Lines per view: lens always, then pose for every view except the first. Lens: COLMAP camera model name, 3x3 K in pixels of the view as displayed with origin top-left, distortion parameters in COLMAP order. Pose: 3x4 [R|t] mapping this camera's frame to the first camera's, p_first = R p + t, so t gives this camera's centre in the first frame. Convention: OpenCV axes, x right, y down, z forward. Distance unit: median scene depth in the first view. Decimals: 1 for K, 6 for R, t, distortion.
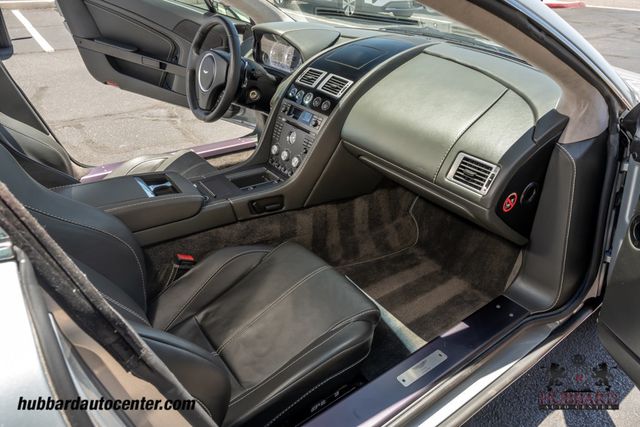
lens RADIAL K [[430.2, 0, 320.0], [0, 430.2, 213.5], [0, 0, 1]] dist [-0.006106, 0.003535]
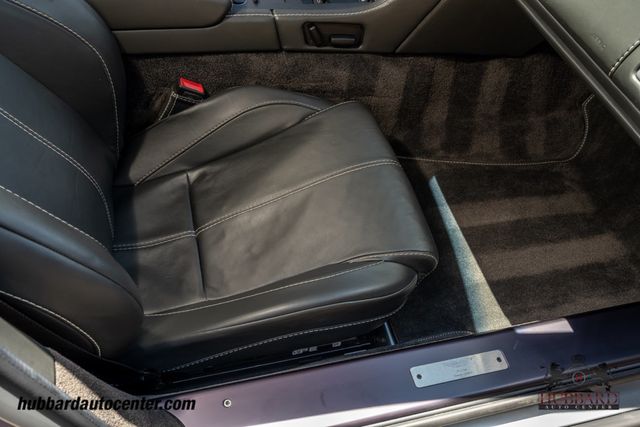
lens RADIAL K [[559.6, 0, 320.0], [0, 559.6, 213.5], [0, 0, 1]] dist [-0.005362, -0.004774]
pose [[0.921714, 0.318039, -0.222025, 0.122242], [-0.233950, 0.912425, 0.335781, -0.052898], [0.309372, -0.257551, 0.915400, 0.193405]]
